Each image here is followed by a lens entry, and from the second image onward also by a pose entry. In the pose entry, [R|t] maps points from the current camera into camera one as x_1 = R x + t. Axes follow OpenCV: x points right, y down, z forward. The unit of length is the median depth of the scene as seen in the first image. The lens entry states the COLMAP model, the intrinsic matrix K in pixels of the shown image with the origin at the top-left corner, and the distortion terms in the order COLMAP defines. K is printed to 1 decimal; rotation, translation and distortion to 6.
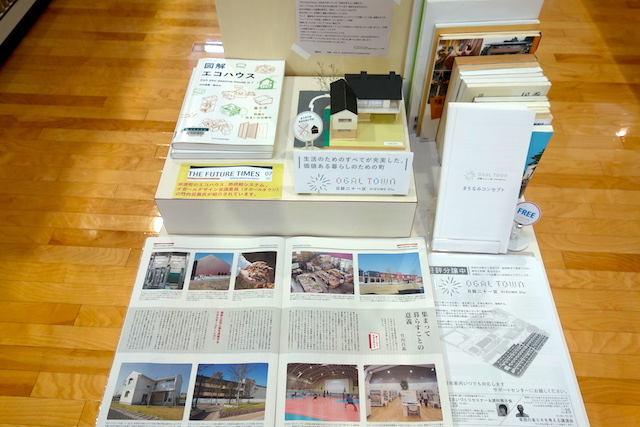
lens RADIAL K [[510.0, 0, 319.8], [0, 510.0, 214.1], [0, 0, 1]] dist [0.008637, 0.001202]
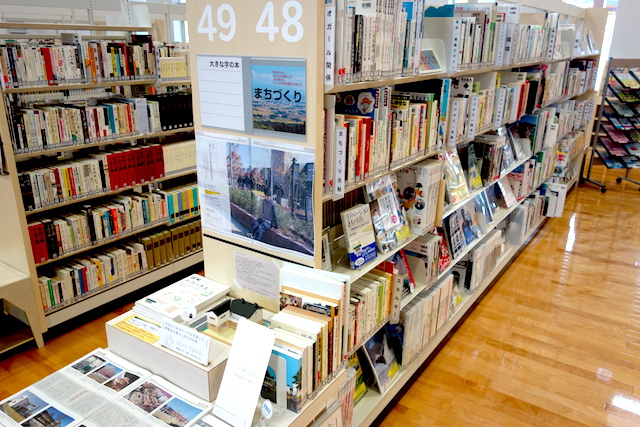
lens RADIAL K [[510.0, 0, 320.4], [0, 510.0, 214.9], [0, 0, 1]] dist [0.008637, 0.001202]
pose [[0.848362, 0.186495, -0.495482, 1.137052], [-0.419946, 0.806951, -0.415301, 0.091441], [0.322378, 0.560401, 0.762904, -0.366167]]
